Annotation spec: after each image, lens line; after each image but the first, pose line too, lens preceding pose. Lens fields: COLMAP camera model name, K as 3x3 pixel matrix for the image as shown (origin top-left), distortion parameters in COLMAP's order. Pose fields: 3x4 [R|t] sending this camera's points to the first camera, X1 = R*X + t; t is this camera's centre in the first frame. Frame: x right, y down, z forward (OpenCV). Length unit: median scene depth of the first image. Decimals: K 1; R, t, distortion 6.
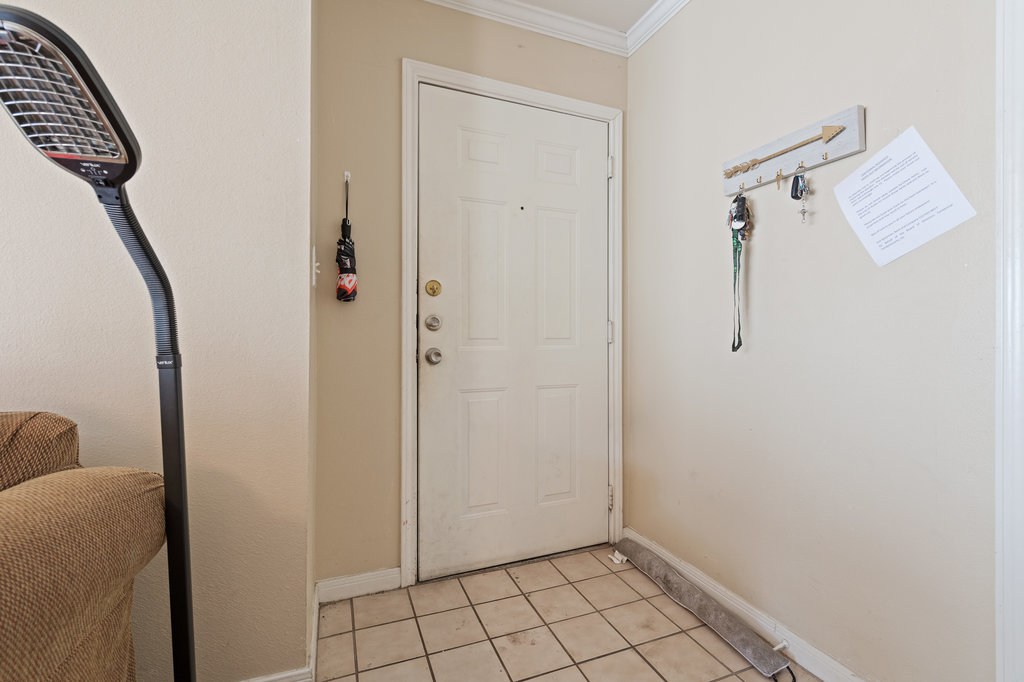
lens RADIAL K [[456.5, 0, 510.2], [0, 456.5, 333.8], [0, 0, 1]] dist [-0.000216, -0.000154]
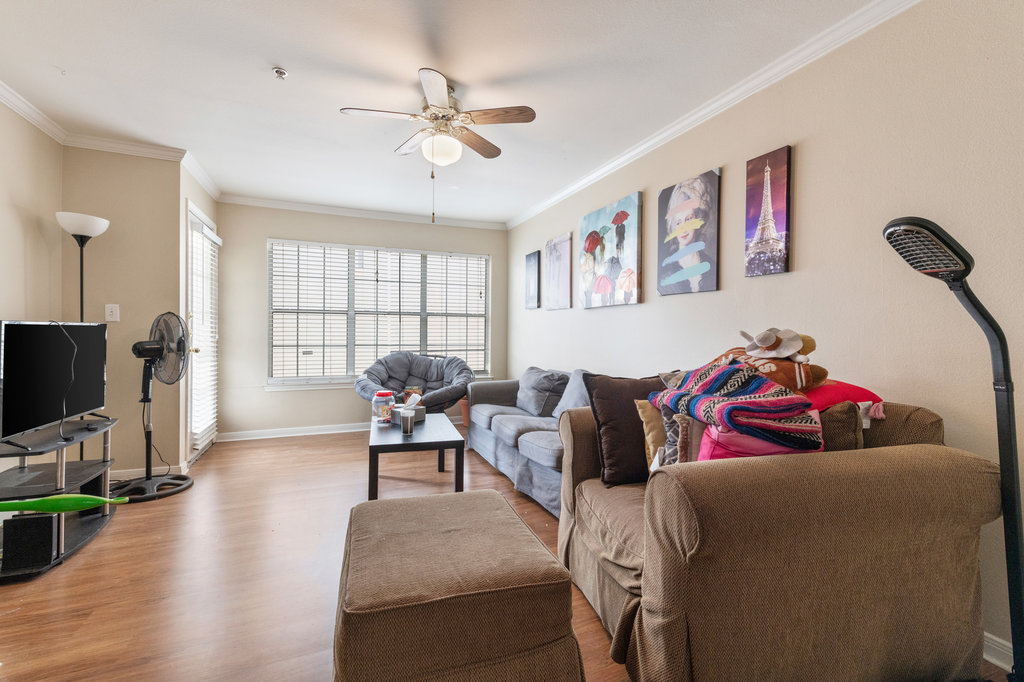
lens RADIAL K [[456.5, 0, 508.4], [0, 456.5, 333.2], [0, 0, 1]] dist [-0.000216, -0.000154]
pose [[0.003906, -0.000836, -0.999992, 0.689284], [-0.003241, 0.999994, -0.000849, -0.102733], [0.999987, 0.003244, 0.003903, -0.569352]]
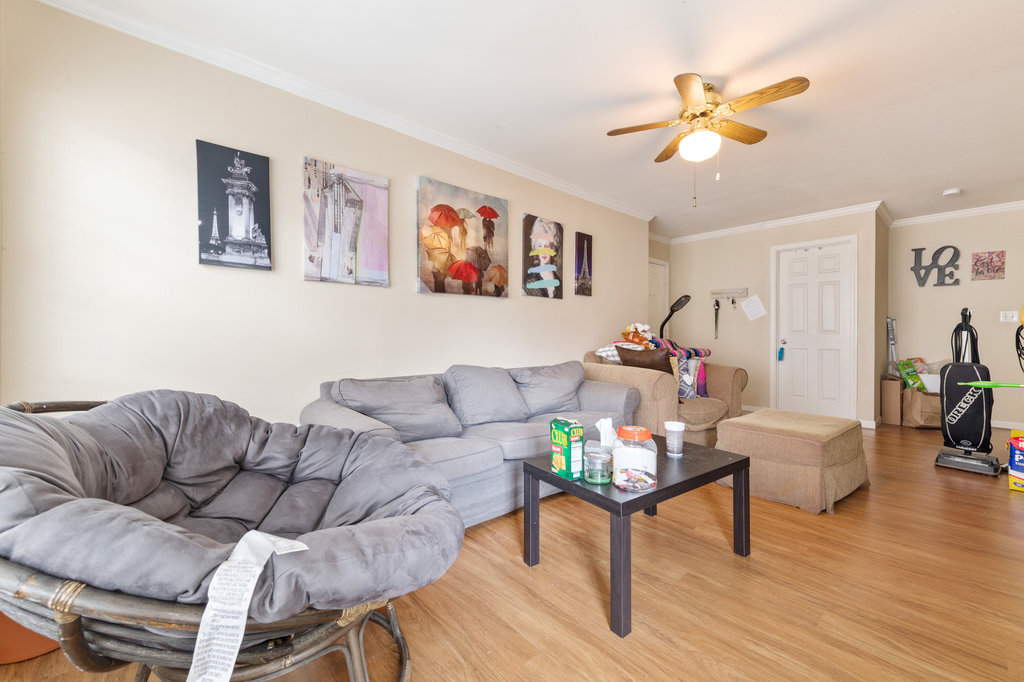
lens RADIAL K [[398.8, 0, 510.8], [0, 398.8, 337.1], [0, 0, 1]] dist [-0.000127, -0.000082]
pose [[0.939451, -0.003994, 0.342659, -4.456694], [0.000309, 0.999942, 0.010808, -0.023450], [-0.342682, -0.010048, 0.939398, -3.122836]]
